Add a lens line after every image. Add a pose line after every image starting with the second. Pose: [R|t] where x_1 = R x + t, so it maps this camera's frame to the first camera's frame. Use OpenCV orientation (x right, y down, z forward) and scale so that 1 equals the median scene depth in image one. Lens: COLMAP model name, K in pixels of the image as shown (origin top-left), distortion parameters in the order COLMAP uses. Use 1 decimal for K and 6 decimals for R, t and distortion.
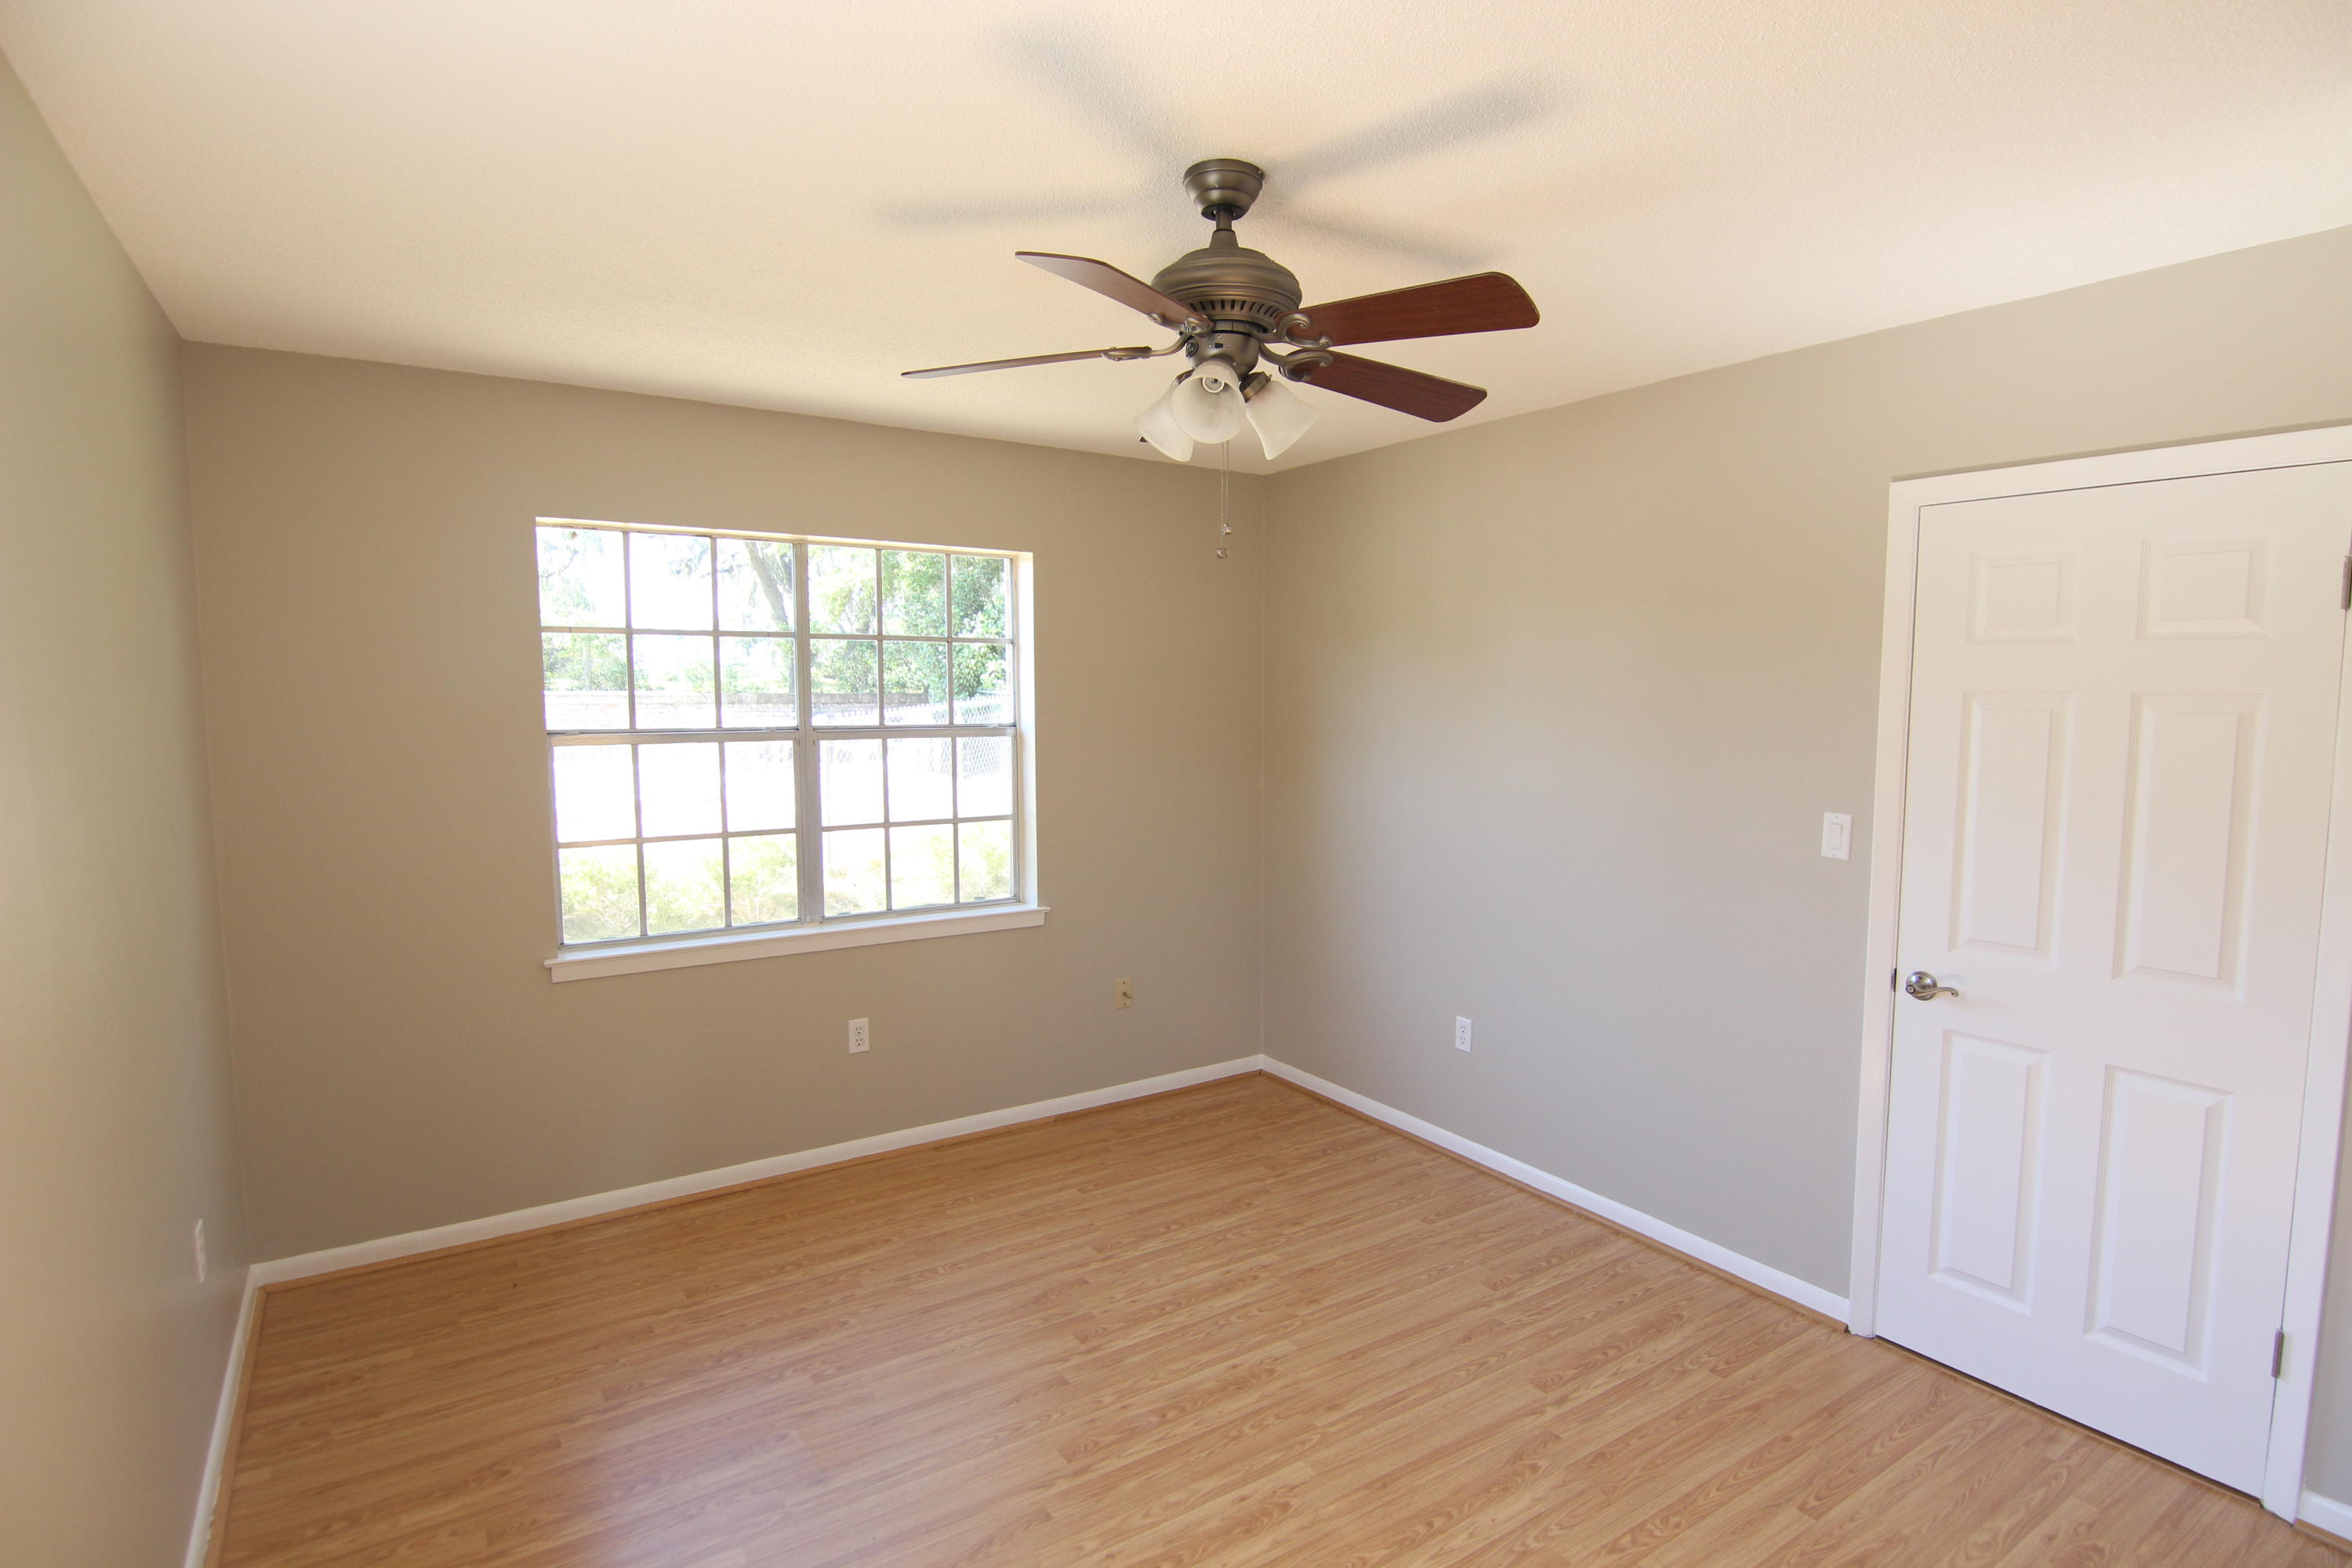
lens RADIAL K [[1192.7, 0, 1189.2], [0, 1192.7, 796.8], [0, 0, 1]] dist [-0.019617, 0.000476]
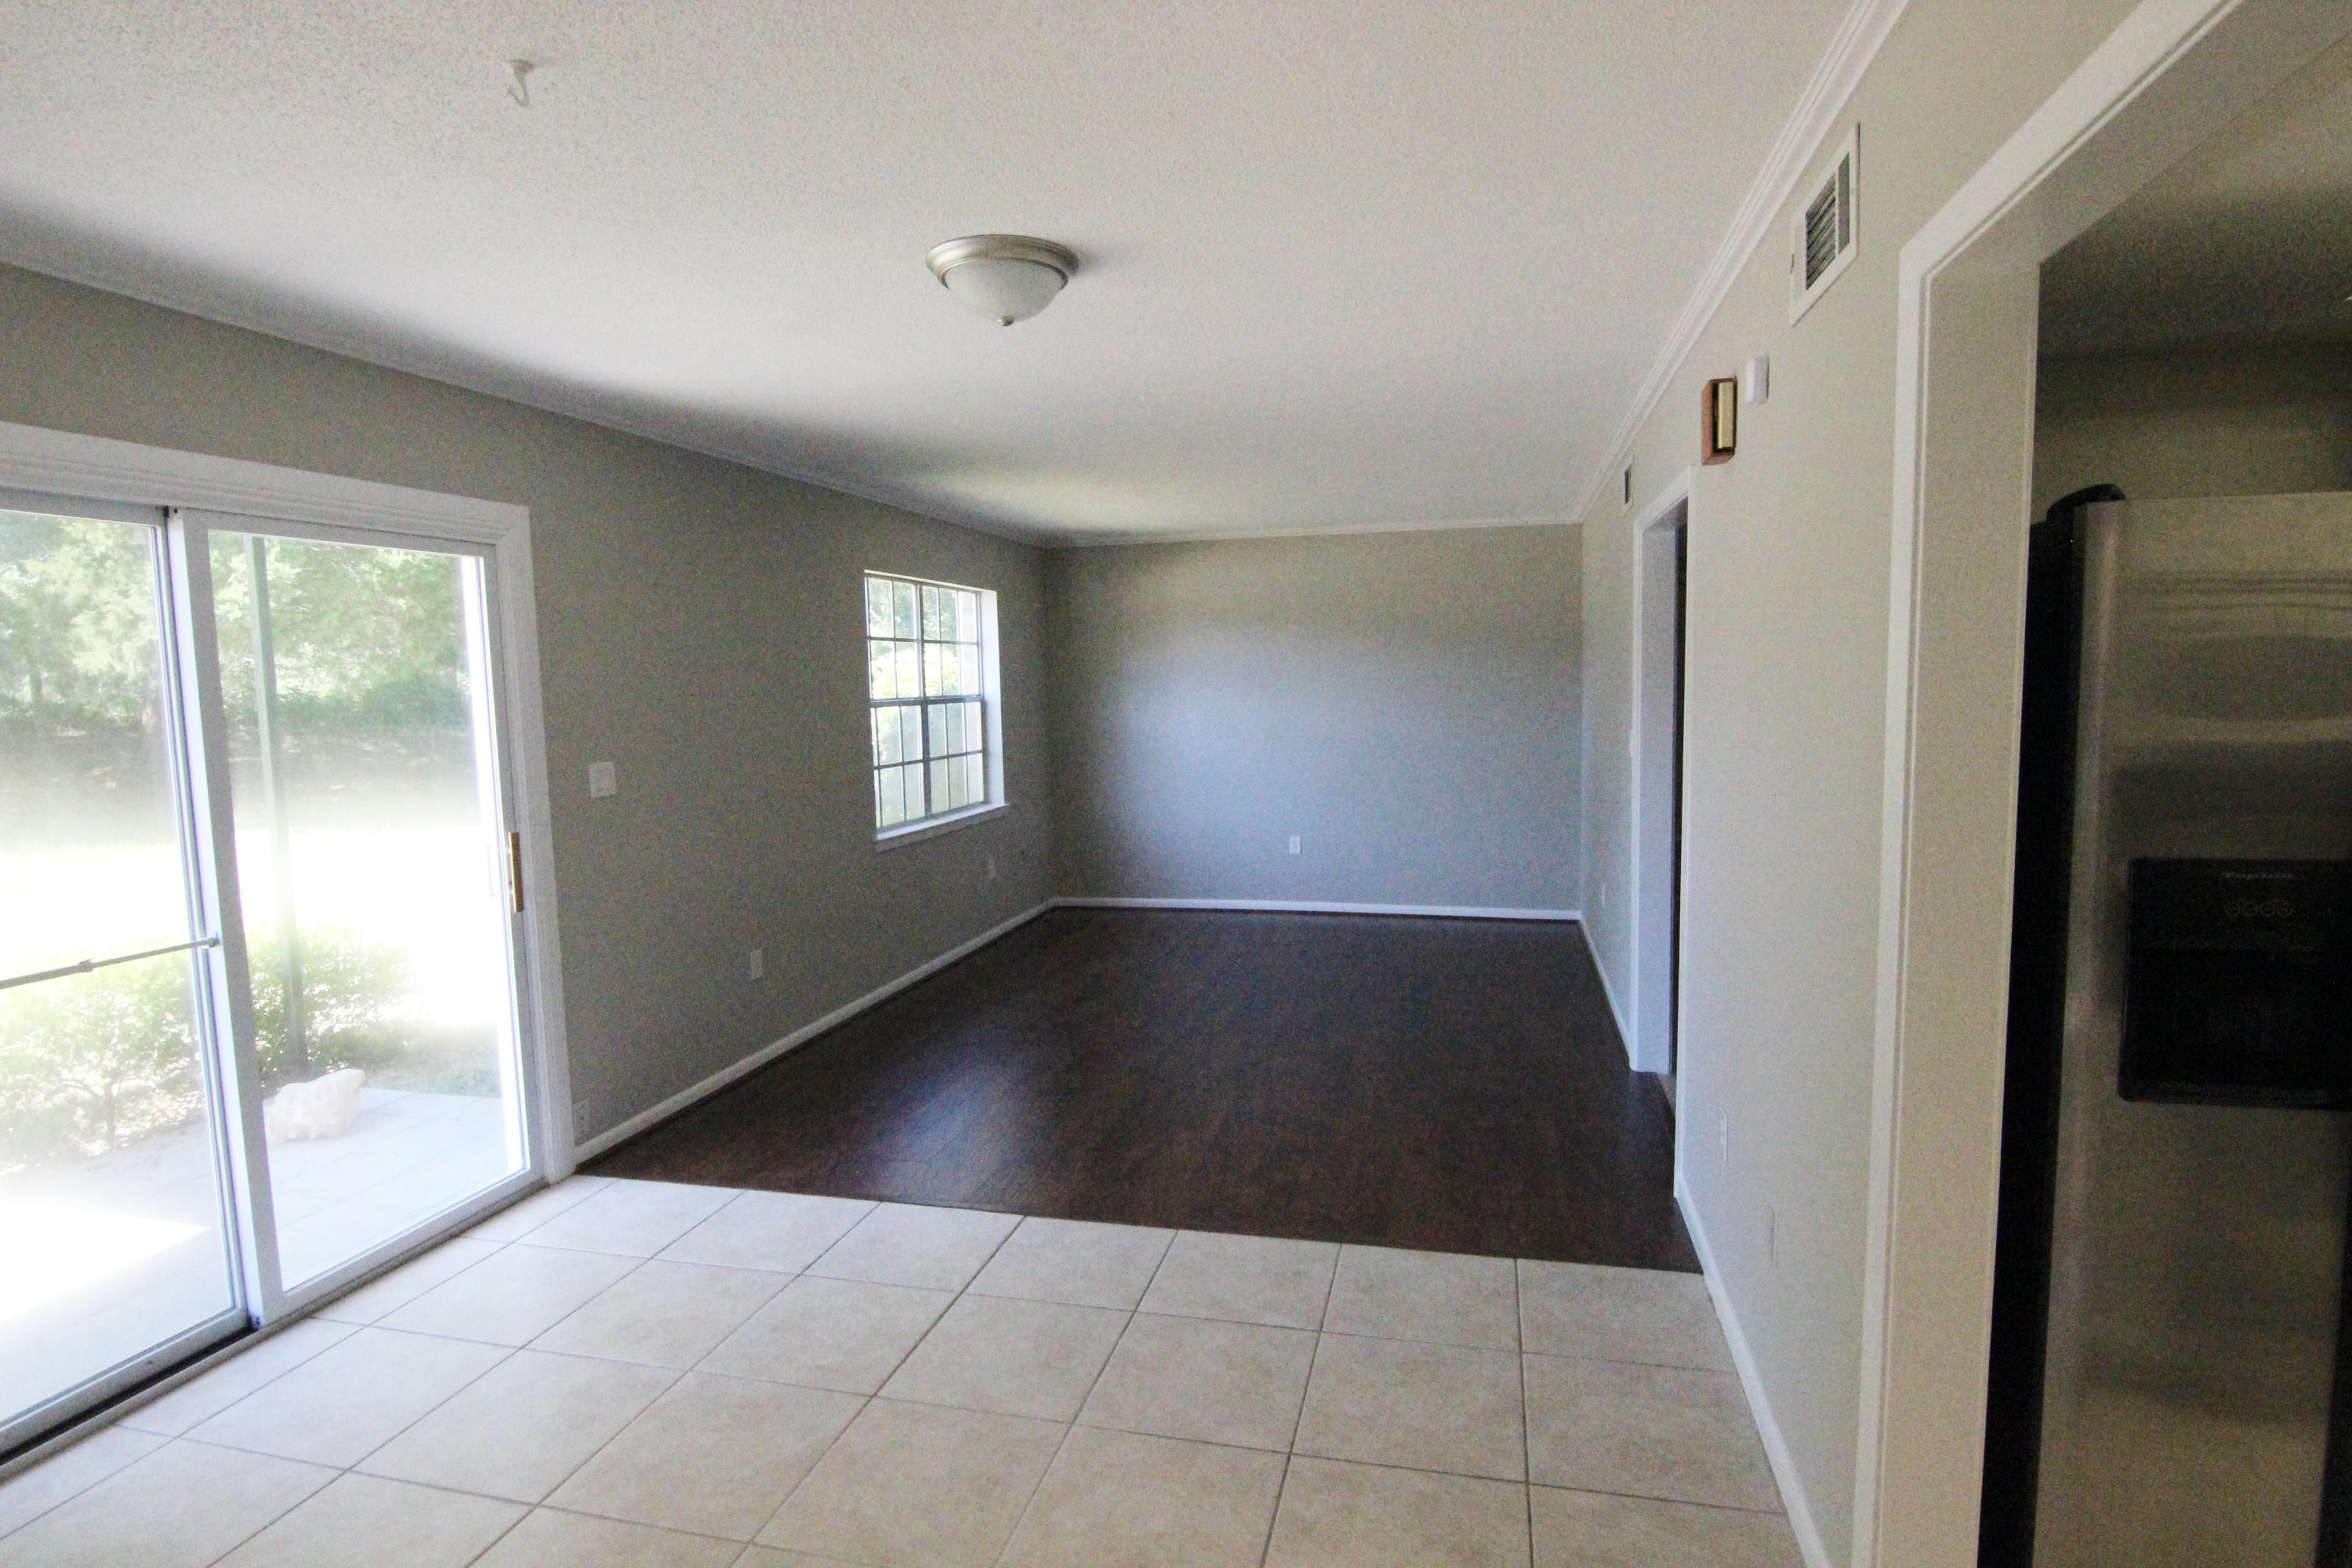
lens RADIAL K [[1192.7, 0, 1188.0], [0, 1192.7, 785.4], [0, 0, 1]] dist [-0.019617, 0.000476]
pose [[0.752104, -0.076003, 0.654648, -2.356693], [0.081708, 0.996418, 0.021810, 0.118647], [-0.653960, 0.037086, 0.755620, -0.996318]]
